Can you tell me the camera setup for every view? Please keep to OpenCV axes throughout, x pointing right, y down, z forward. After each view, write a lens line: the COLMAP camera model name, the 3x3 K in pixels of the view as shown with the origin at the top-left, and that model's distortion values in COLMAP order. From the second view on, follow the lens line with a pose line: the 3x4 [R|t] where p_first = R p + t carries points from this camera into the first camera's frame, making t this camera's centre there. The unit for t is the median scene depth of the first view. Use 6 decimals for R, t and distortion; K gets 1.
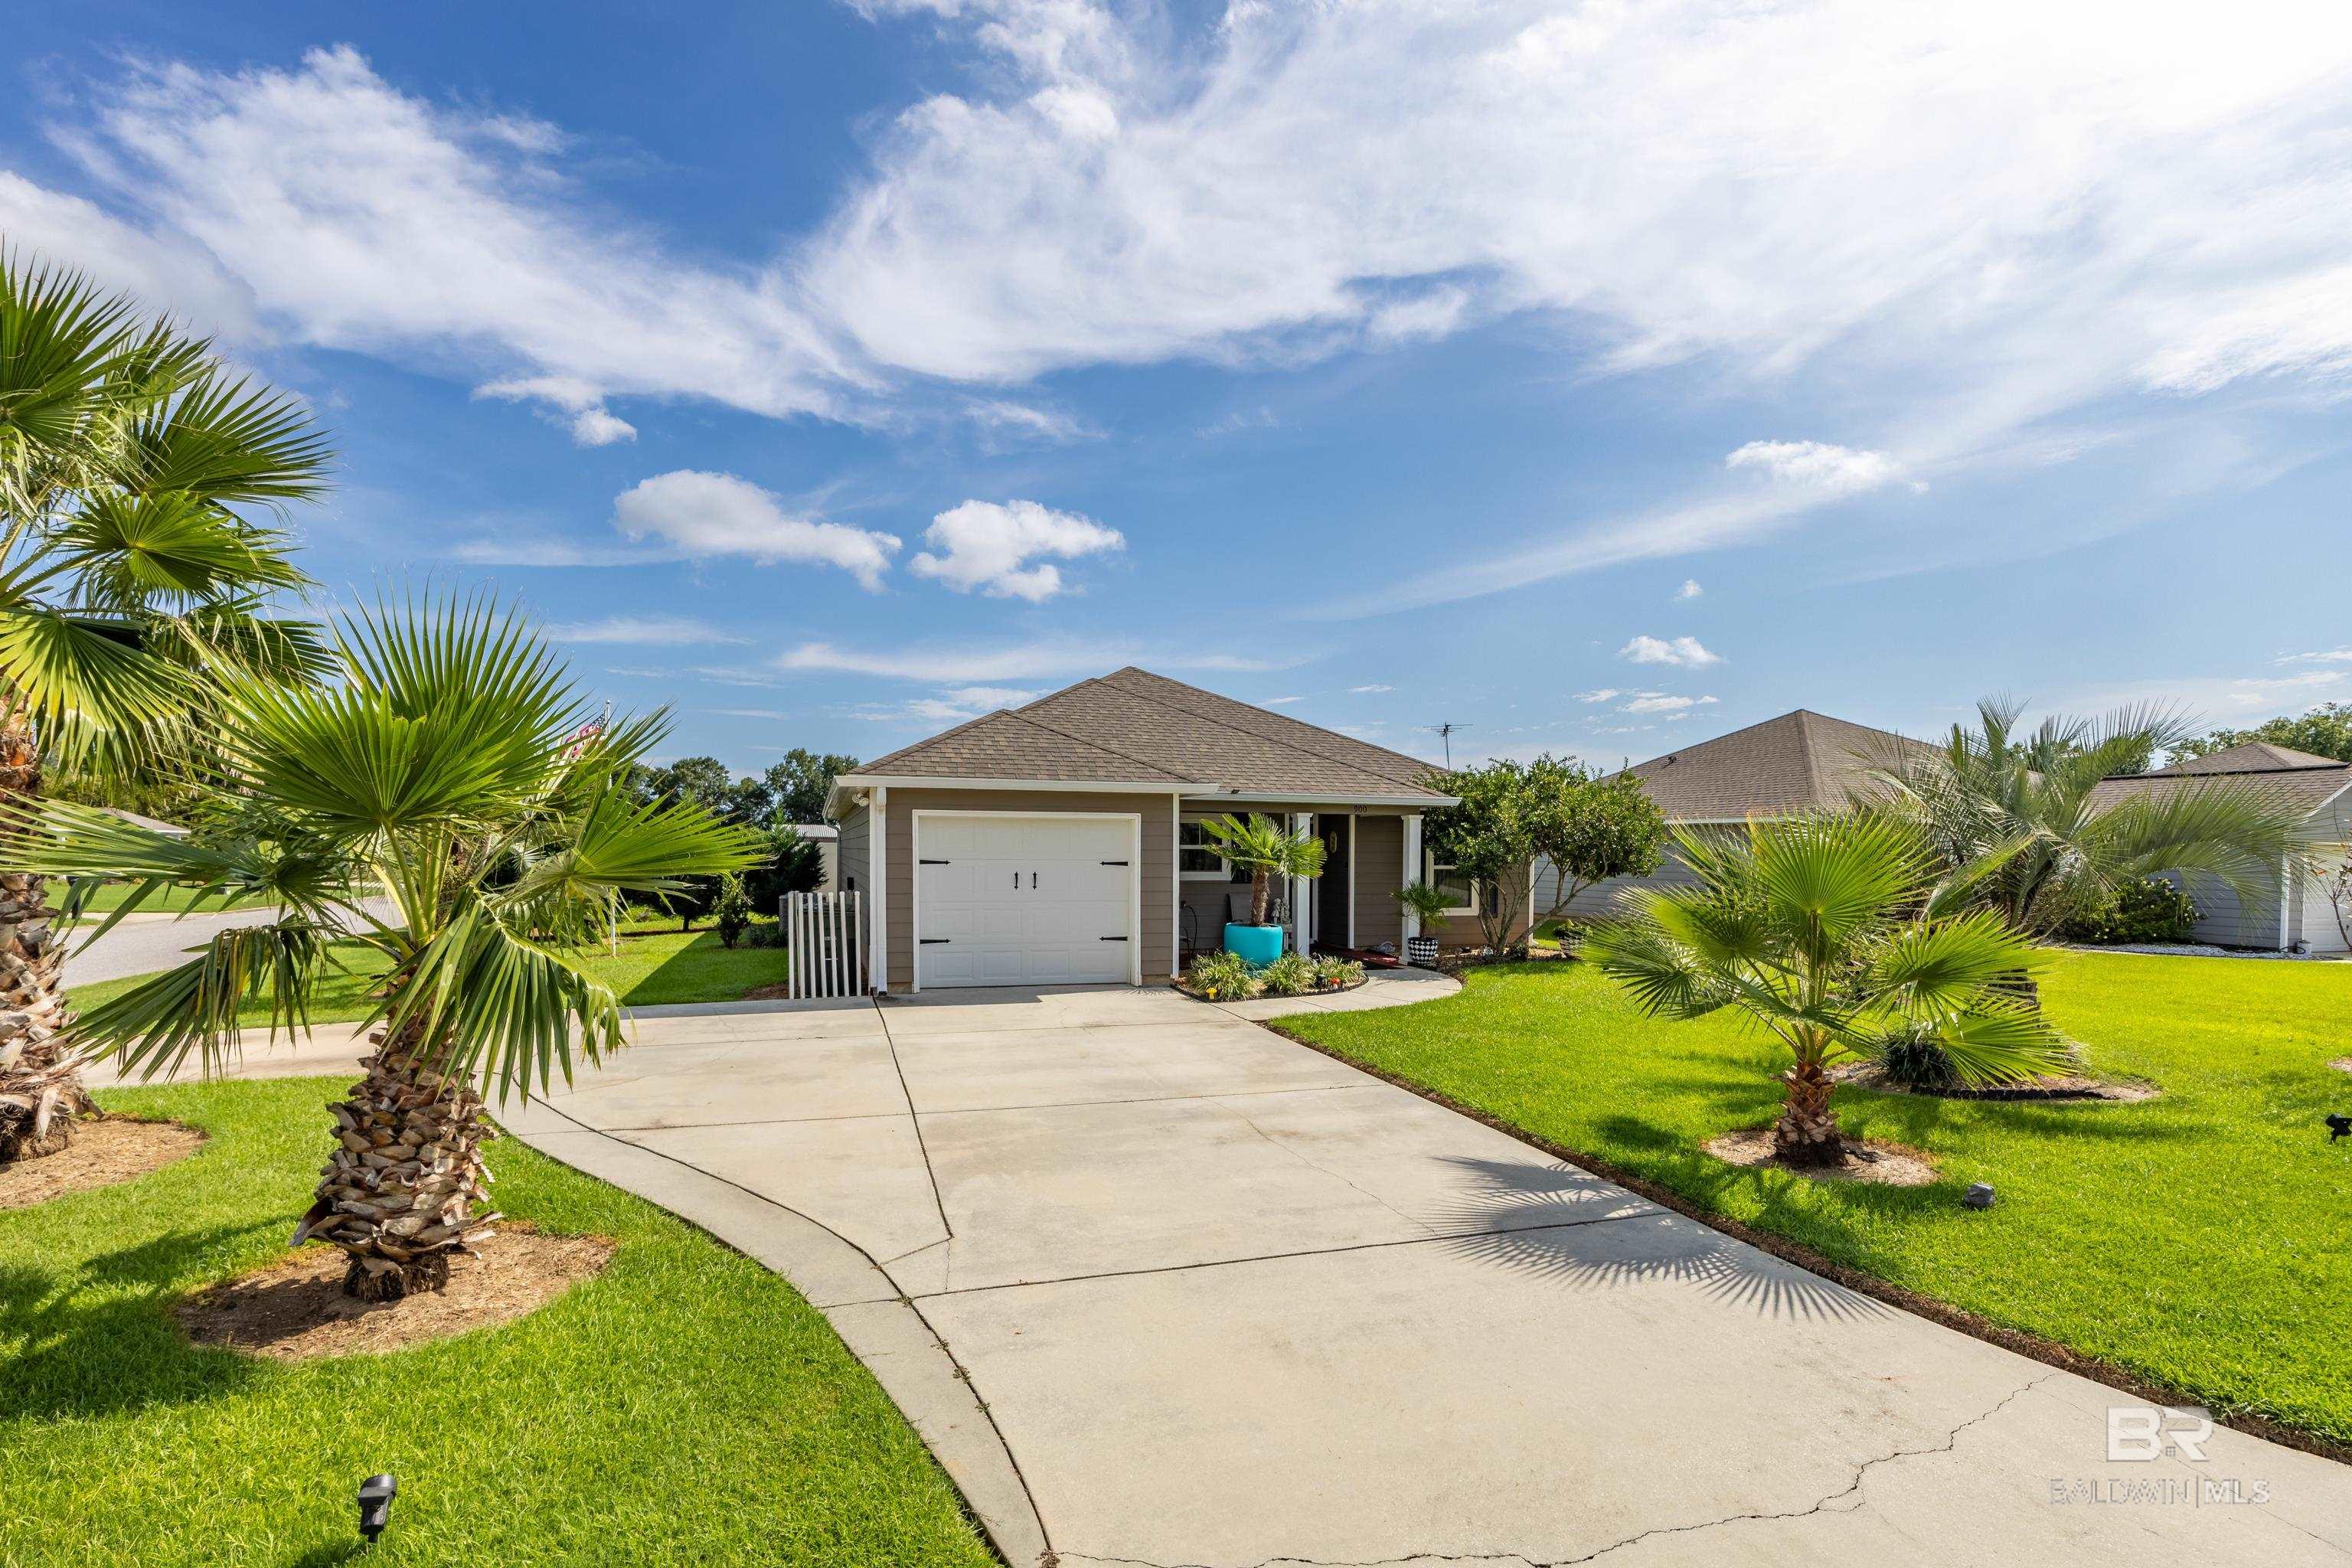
lens RADIAL K [[1131.1, 0, 1119.7], [0, 1131.1, 865.2], [0, 0, 1]] dist [-0.009341, 0.000823]
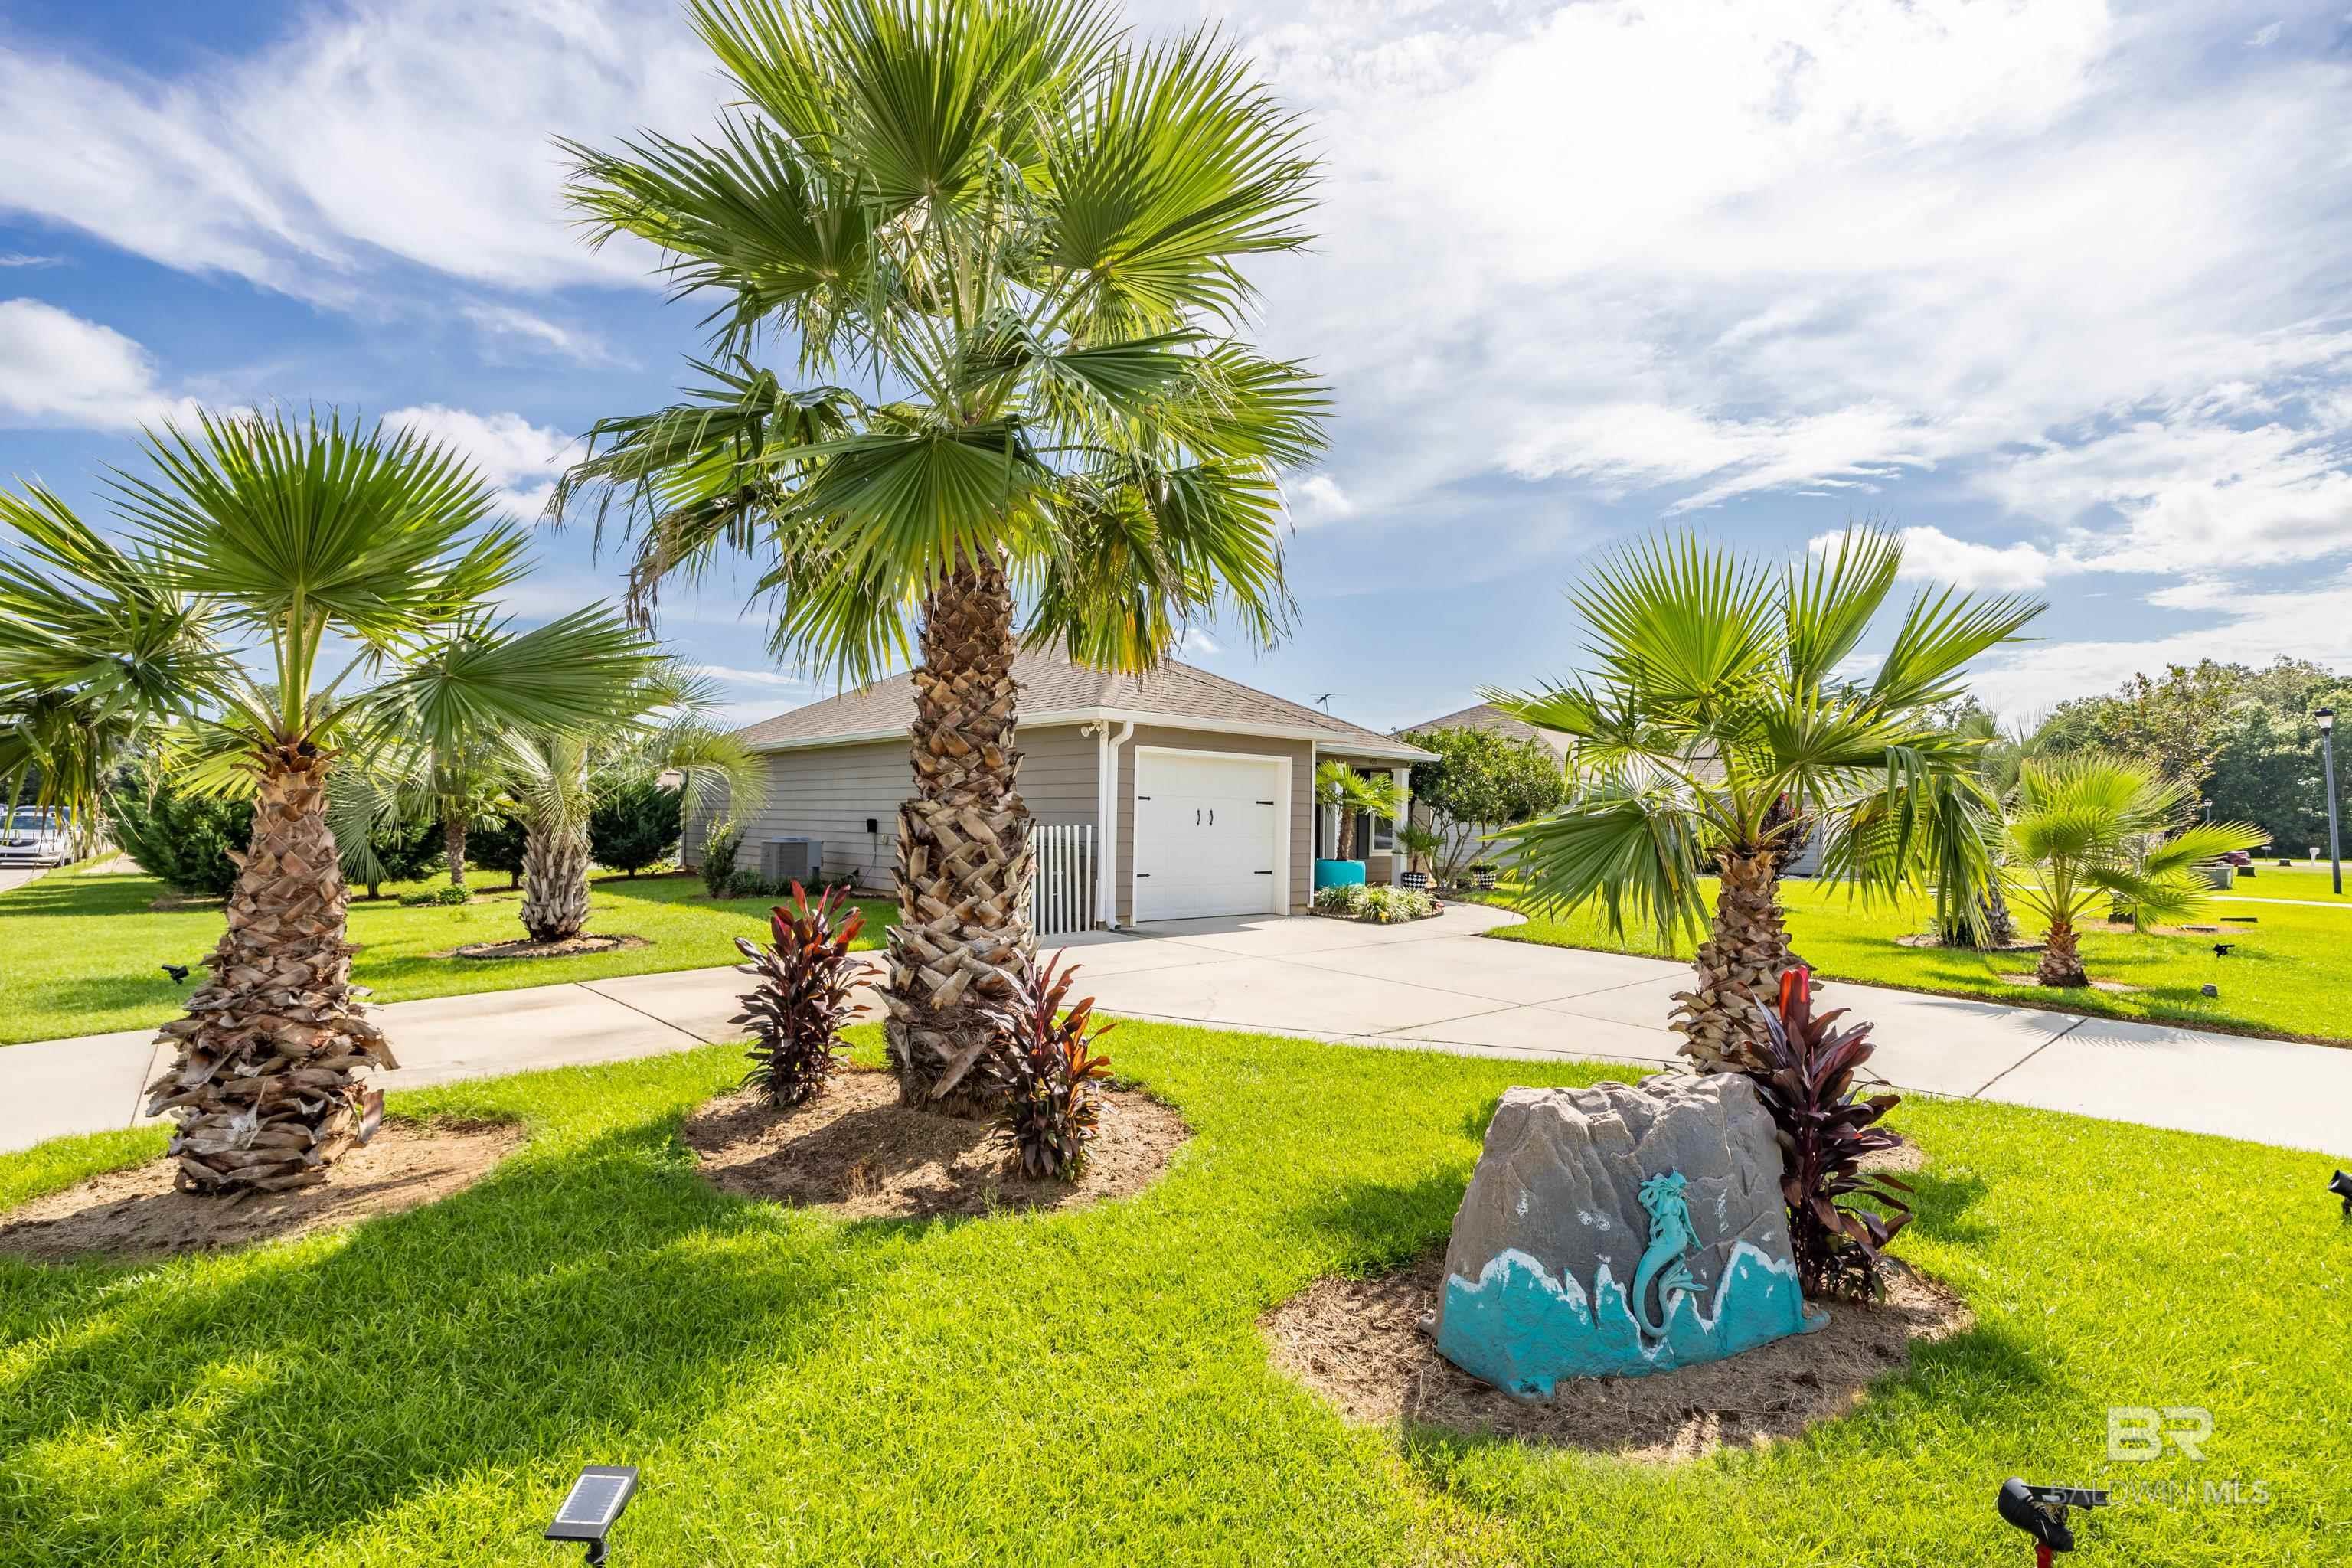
lens RADIAL K [[1131.1, 0, 1144.6], [0, 1131.1, 798.6], [0, 0, 1]] dist [-0.009341, 0.000823]
pose [[0.901202, 0.015863, 0.433108, -0.468744], [-0.001269, 0.999422, -0.033964, 0.025411], [-0.433397, 0.030059, 0.900702, 0.062463]]
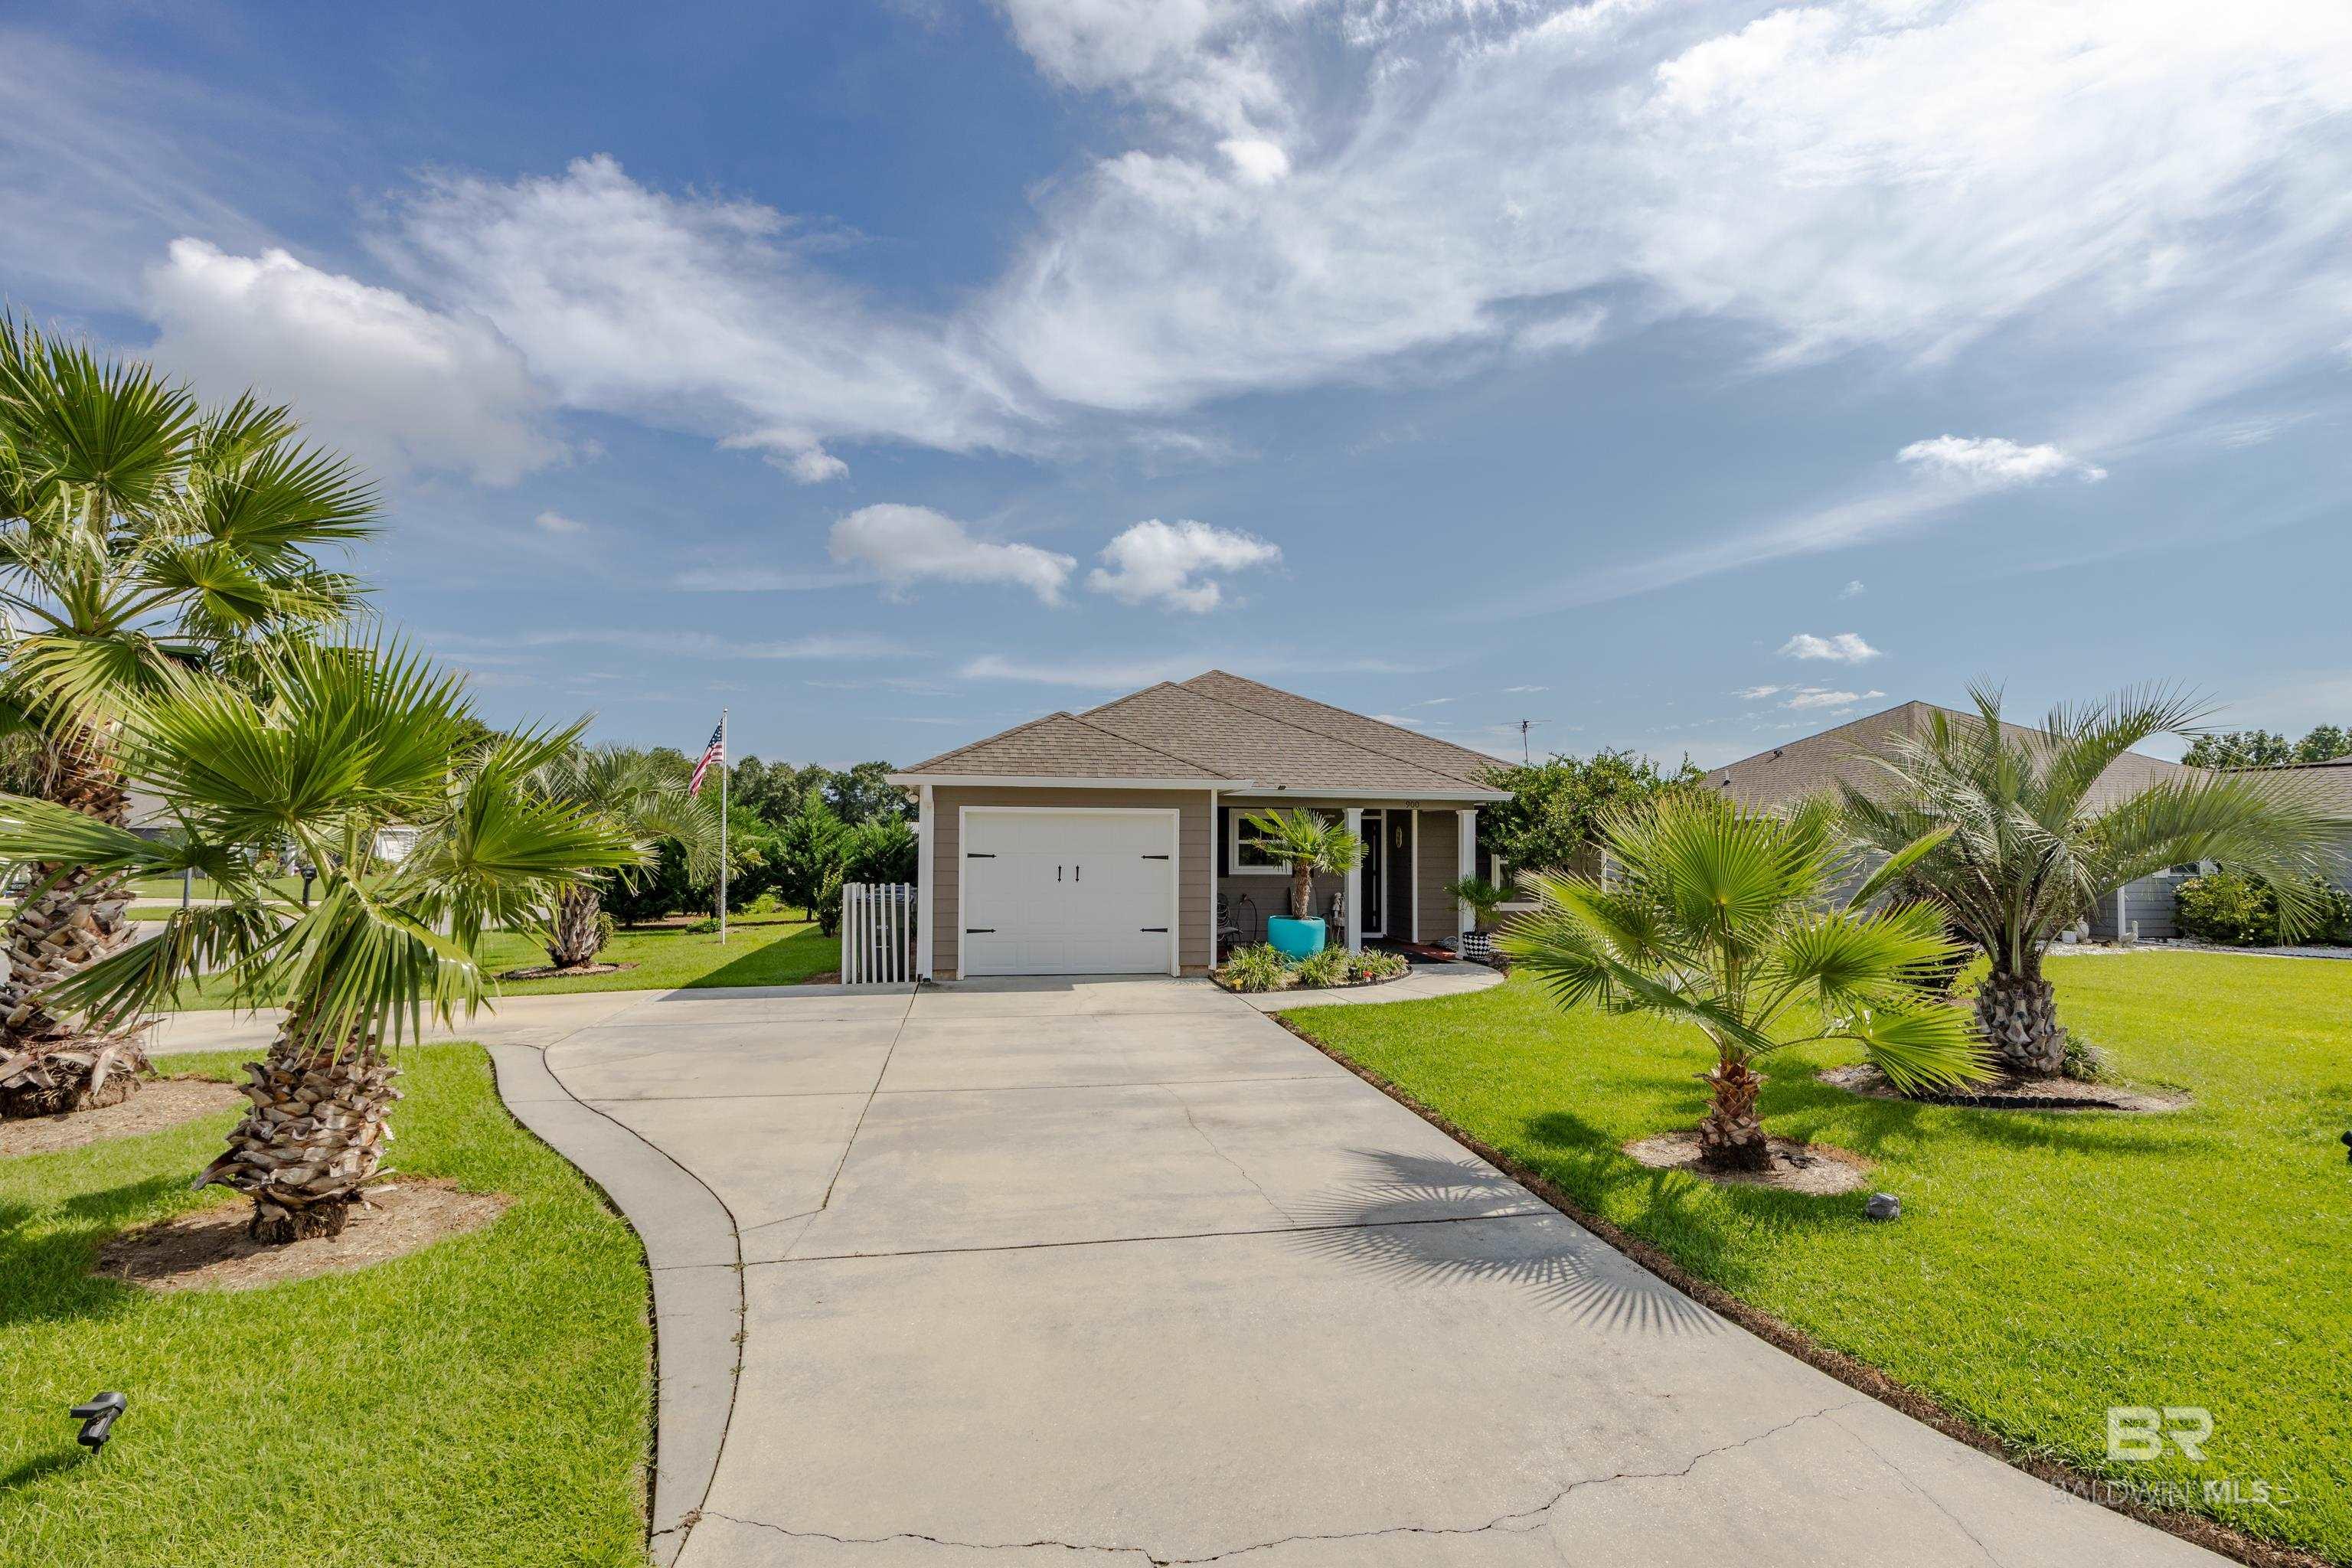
lens RADIAL K [[1088.7, 0, 1158.2], [0, 1088.7, 778.2], [0, 0, 1]] dist [-0.008126, 0.000233]
pose [[0.993466, -0.007059, -0.113910, 0.091987], [-0.001743, 0.997030, -0.076990, 0.002340], [0.114115, 0.076686, 0.990503, 0.001434]]
